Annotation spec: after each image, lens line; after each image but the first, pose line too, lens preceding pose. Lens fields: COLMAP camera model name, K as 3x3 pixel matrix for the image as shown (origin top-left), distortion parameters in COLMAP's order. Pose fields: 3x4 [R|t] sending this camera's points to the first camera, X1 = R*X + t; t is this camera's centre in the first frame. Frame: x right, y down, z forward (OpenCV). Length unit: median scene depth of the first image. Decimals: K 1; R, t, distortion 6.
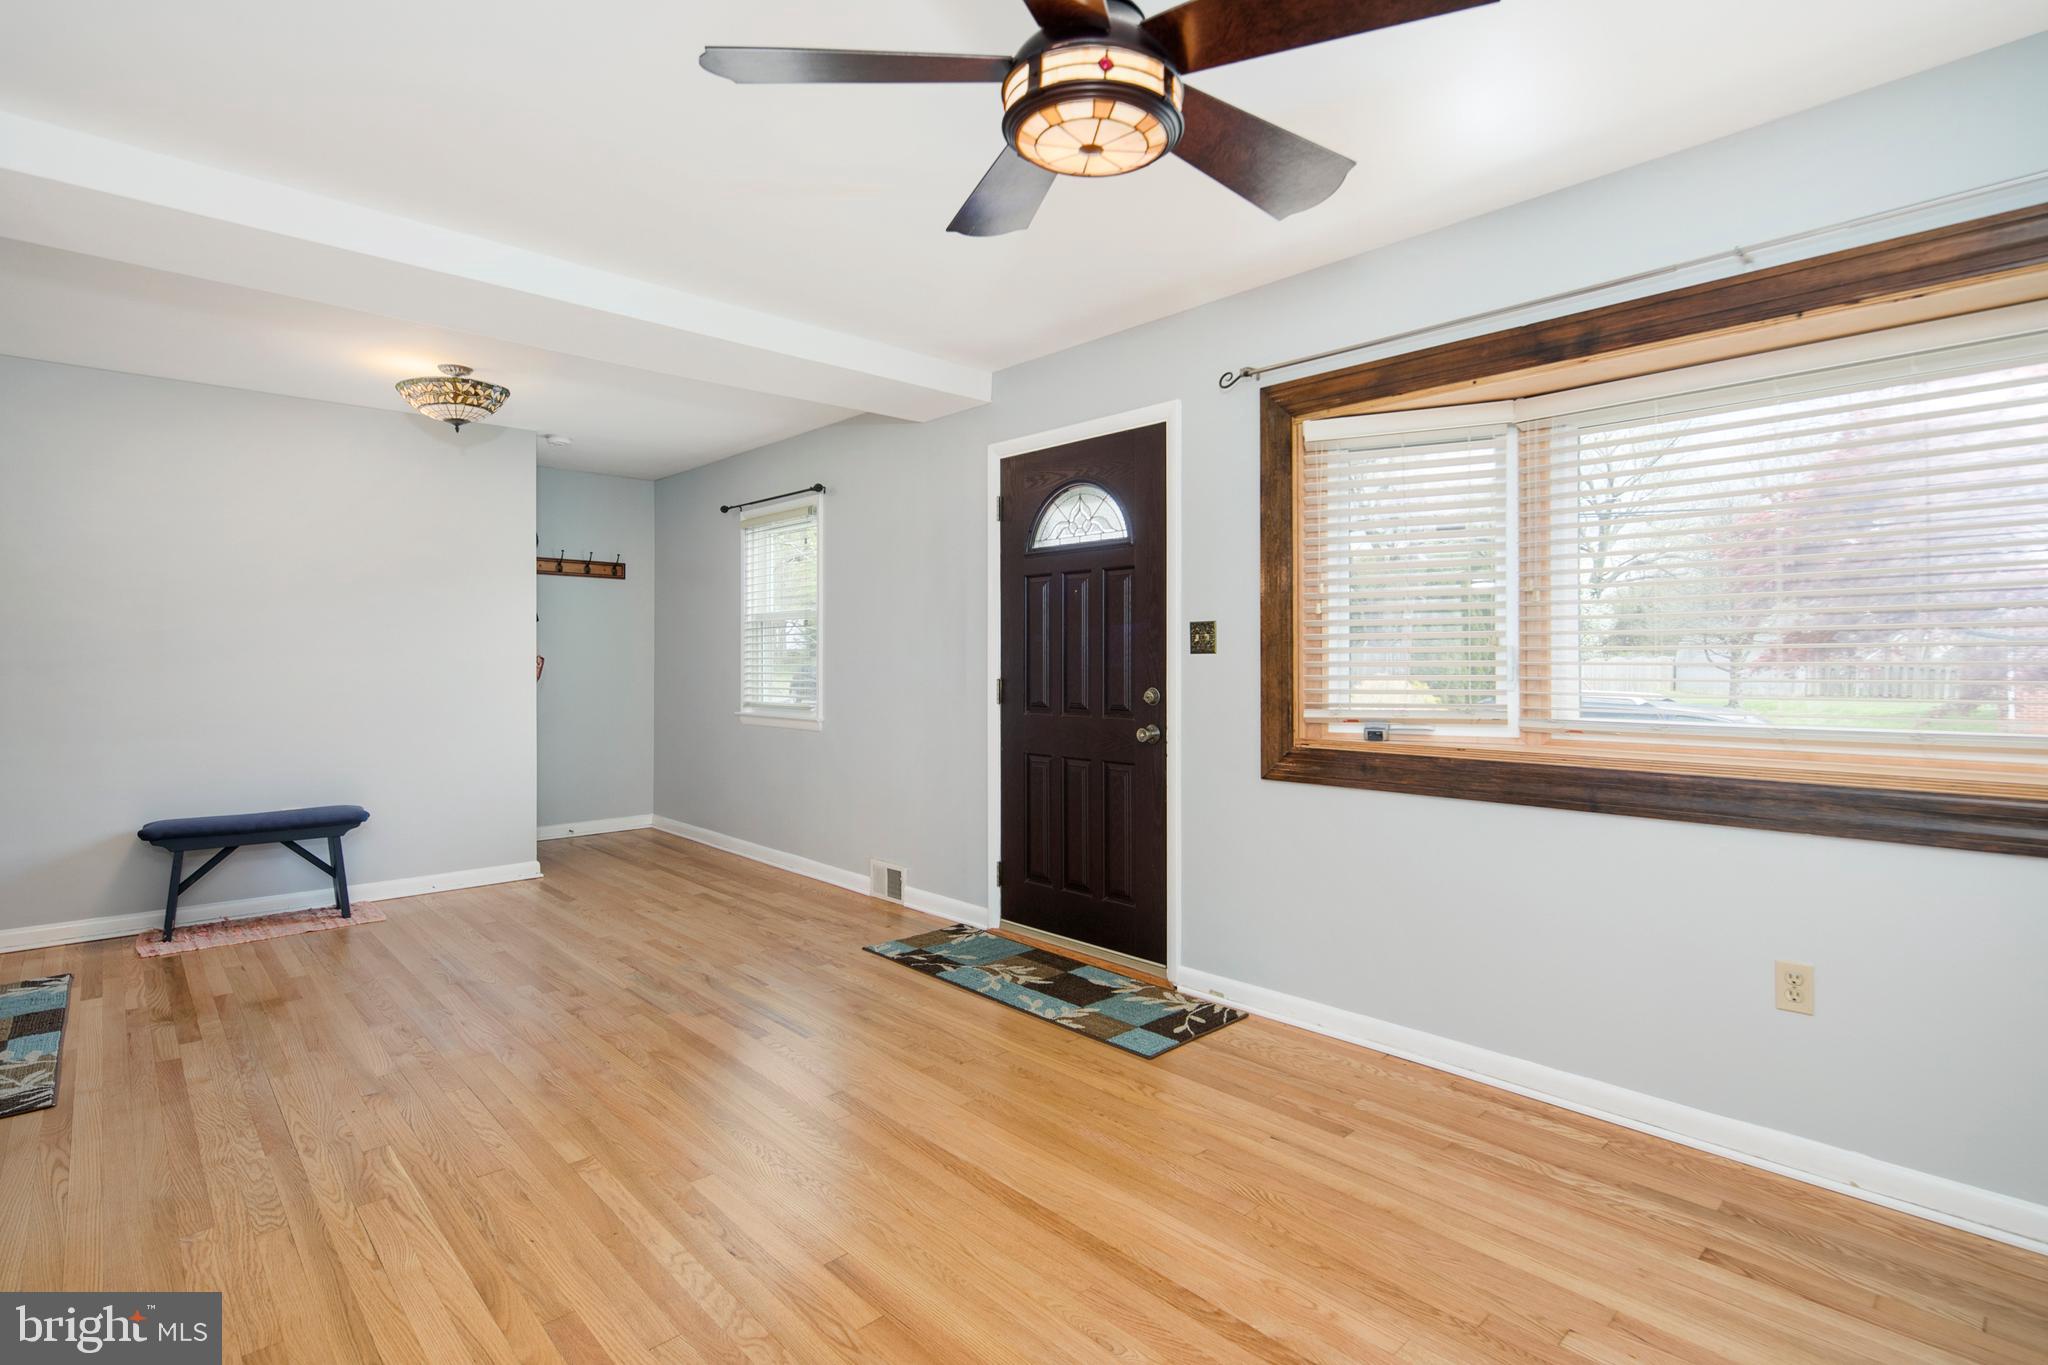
lens RADIAL K [[989.7, 0, 1034.3], [0, 989.7, 651.6], [0, 0, 1]] dist [0.005714, -0.006424]
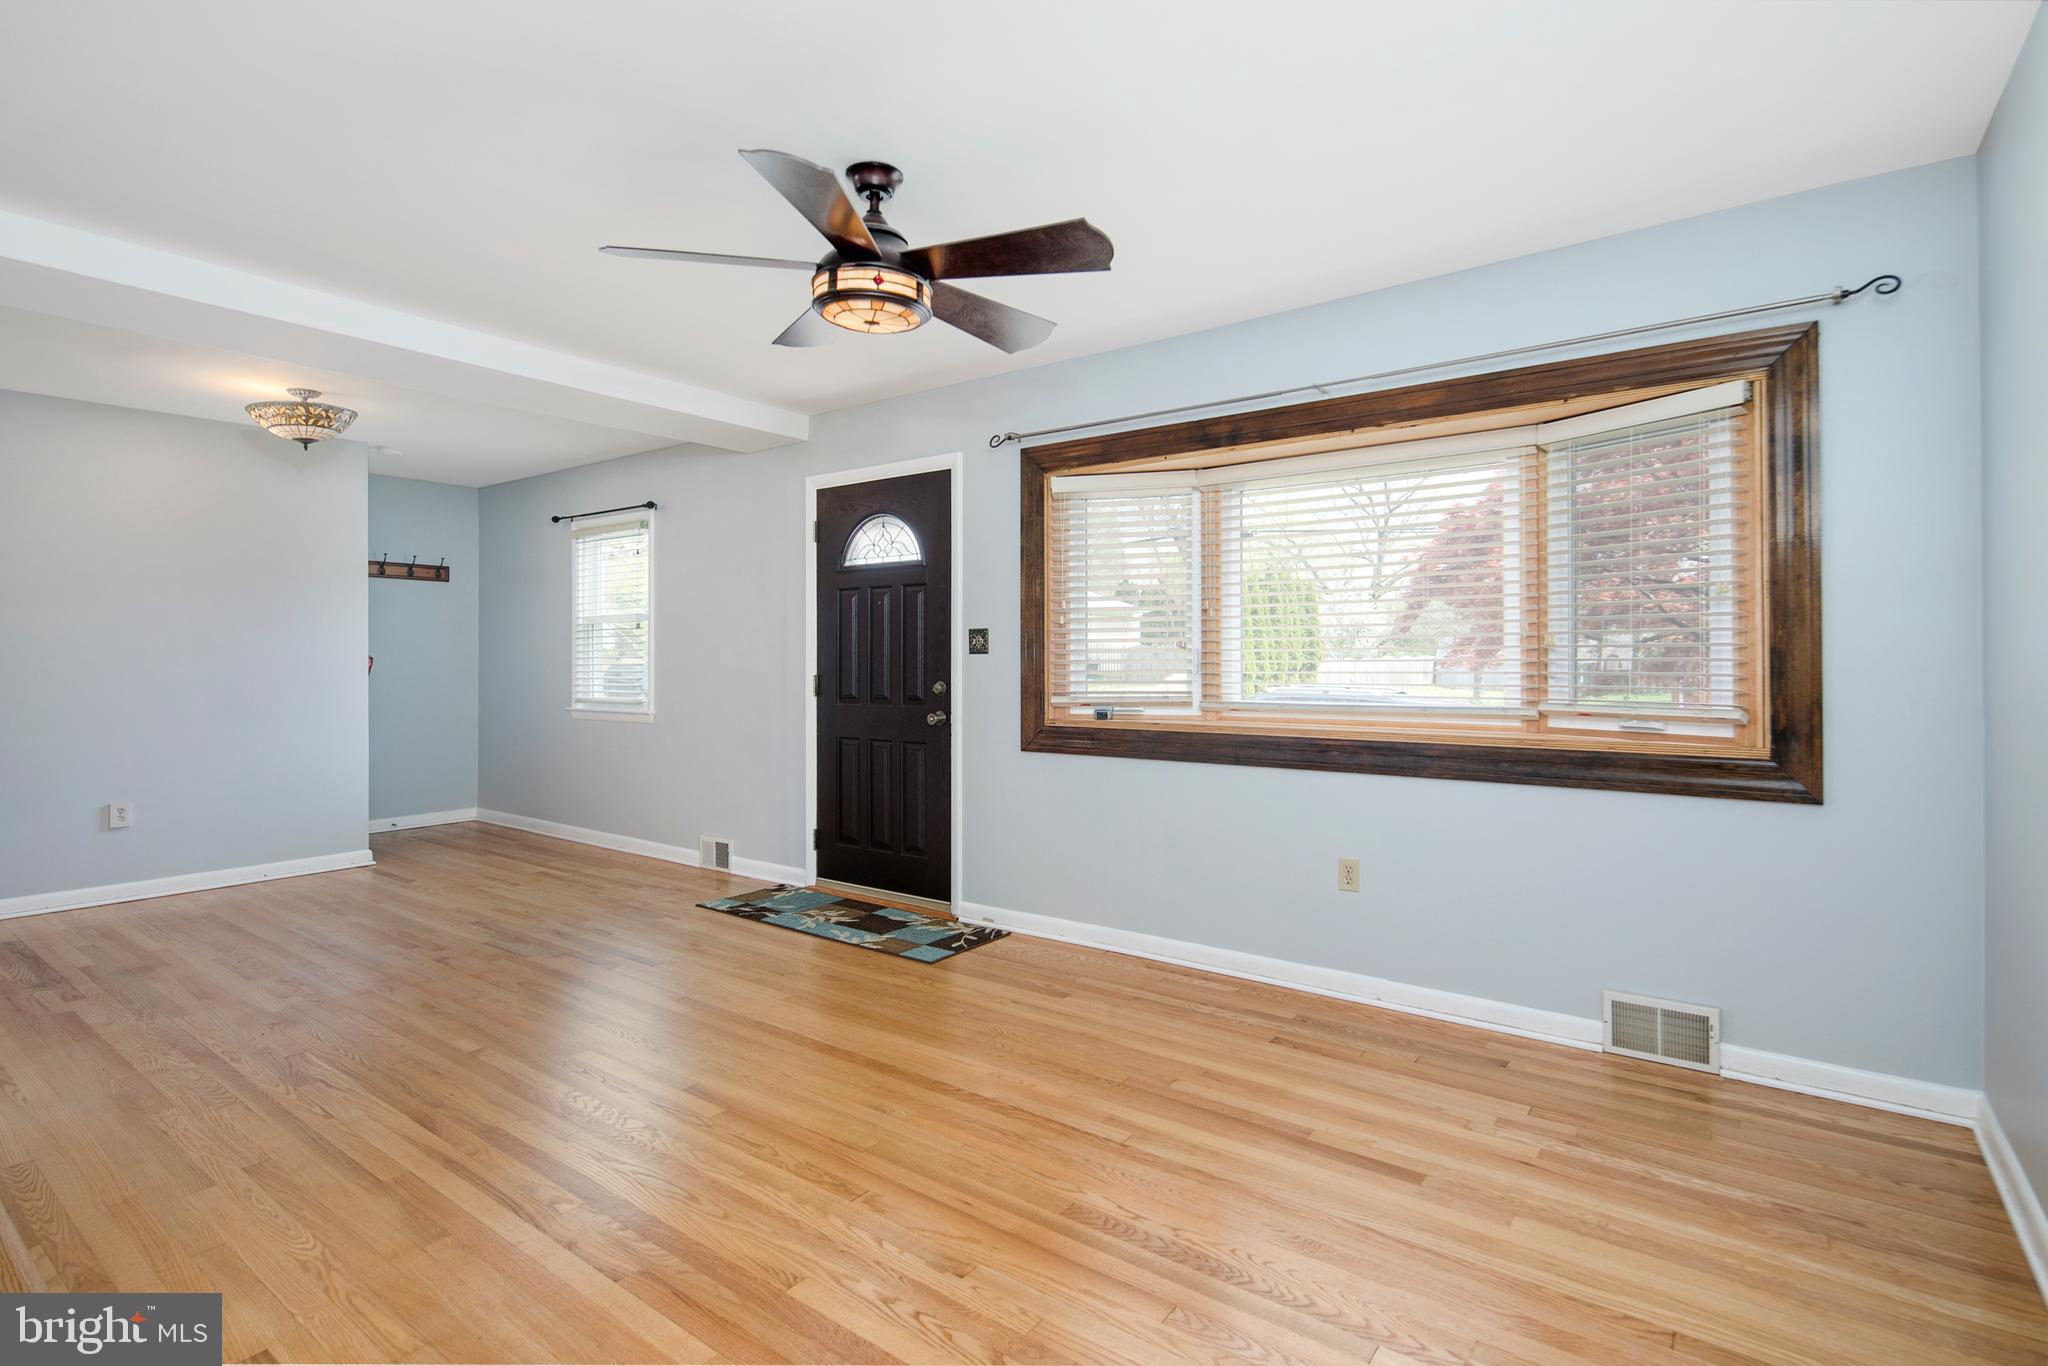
lens RADIAL K [[989.7, 0, 1037.5], [0, 989.7, 651.6], [0, 0, 1]] dist [0.005714, -0.006424]
pose [[0.983887, 0.000524, 0.178791, 0.018438], [-0.000696, 0.999999, 0.000897, -0.002313], [-0.178790, -0.001007, 0.983887, -0.274236]]
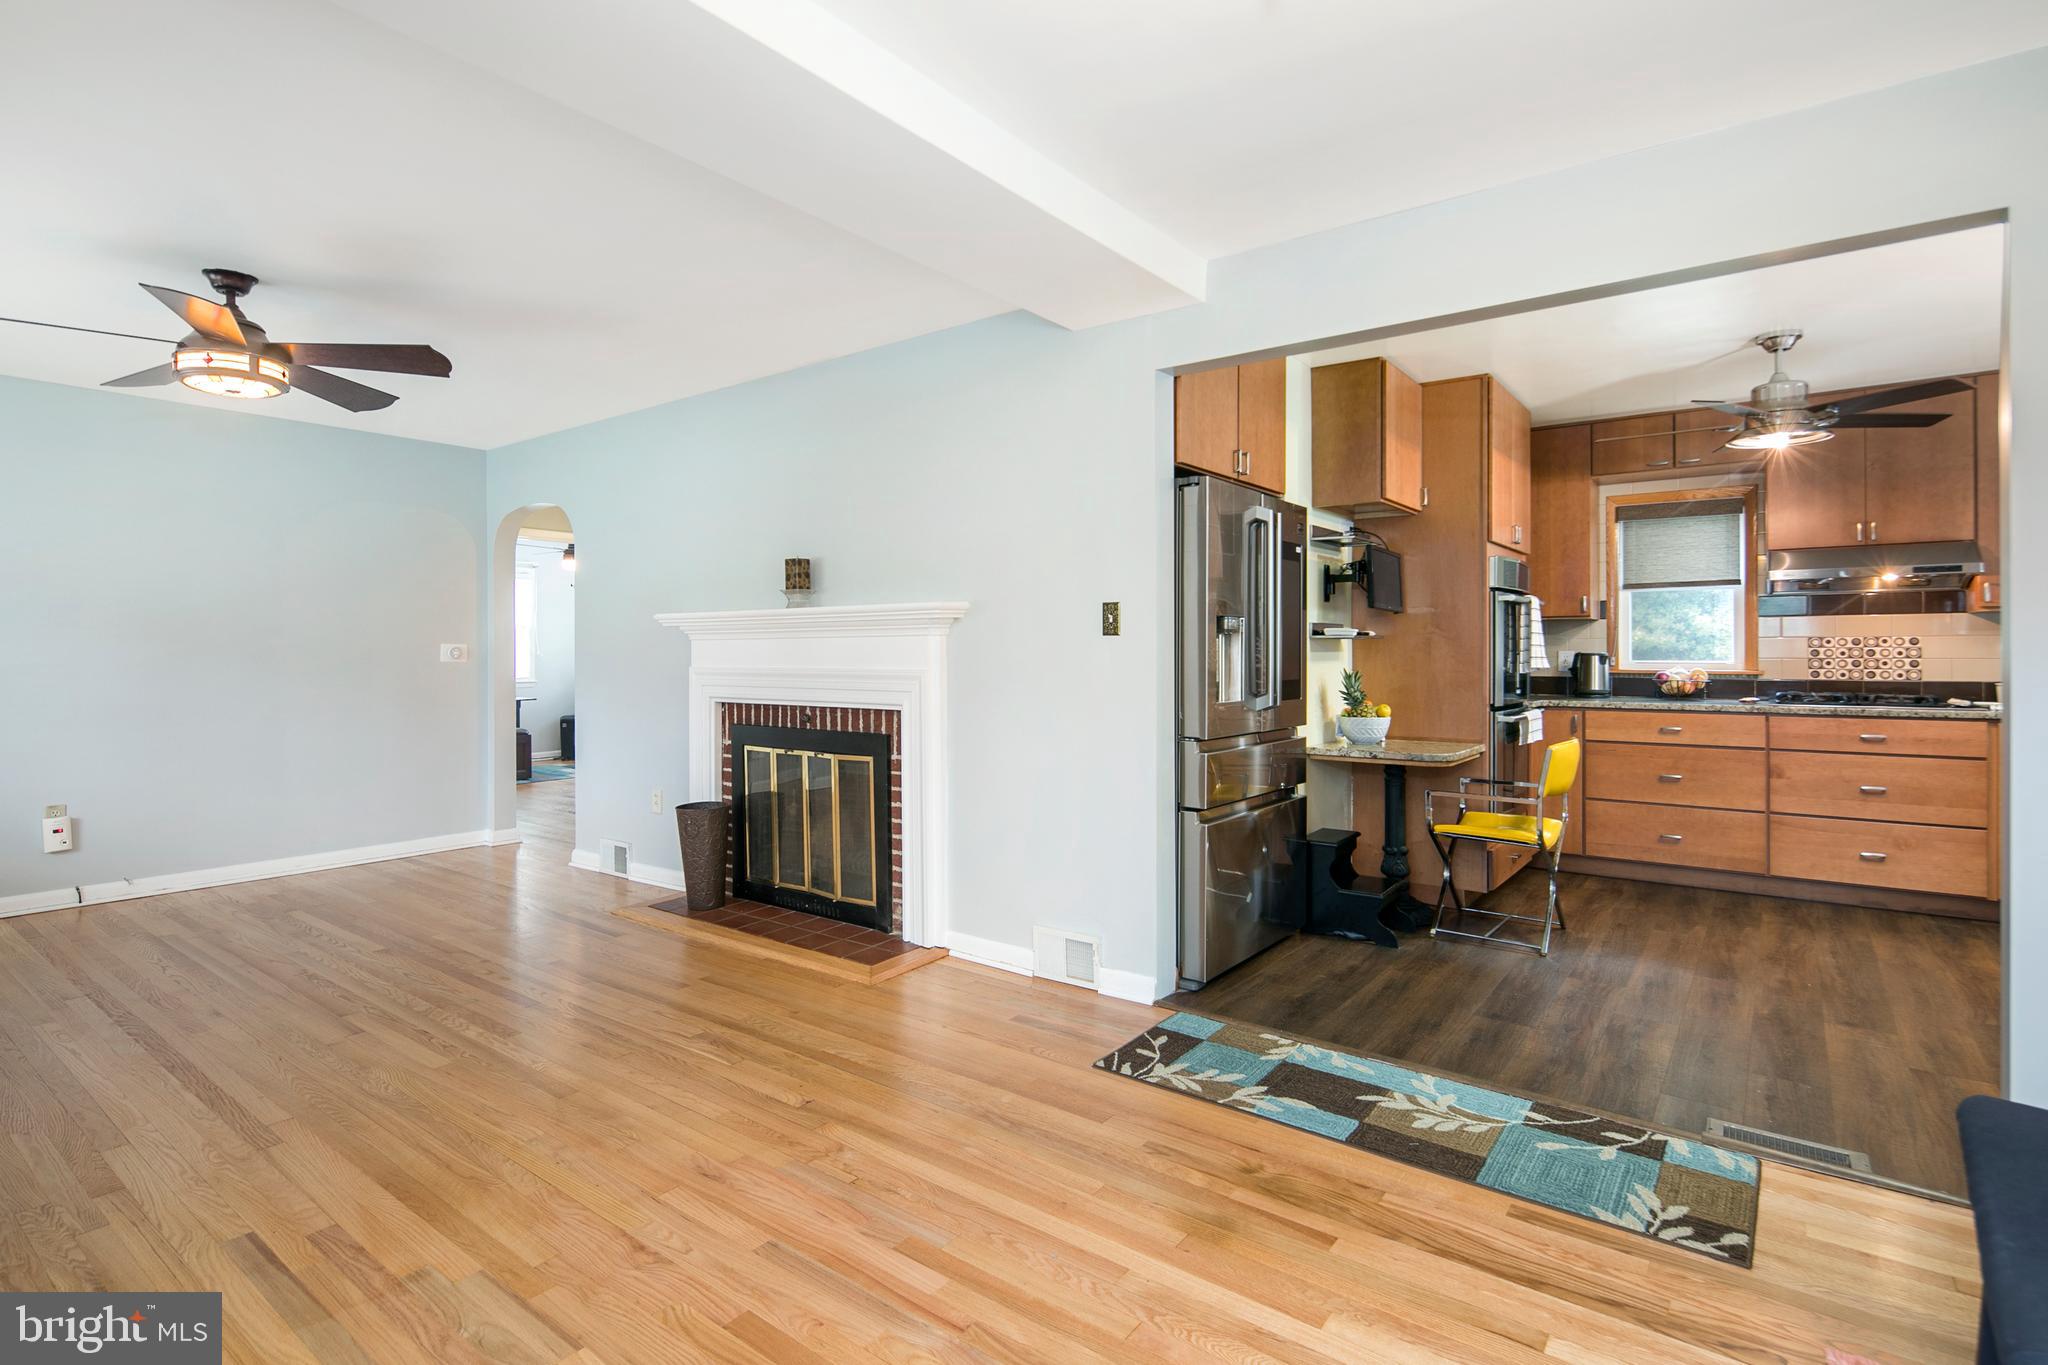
lens RADIAL K [[989.7, 0, 1029.1], [0, 989.7, 650.4], [0, 0, 1]] dist [0.005714, -0.006424]
pose [[-0.985432, 0.004049, -0.170021, -0.582125], [0.005103, 0.999970, -0.005760, 0.010733], [0.169992, -0.006544, -0.985424, 1.607737]]
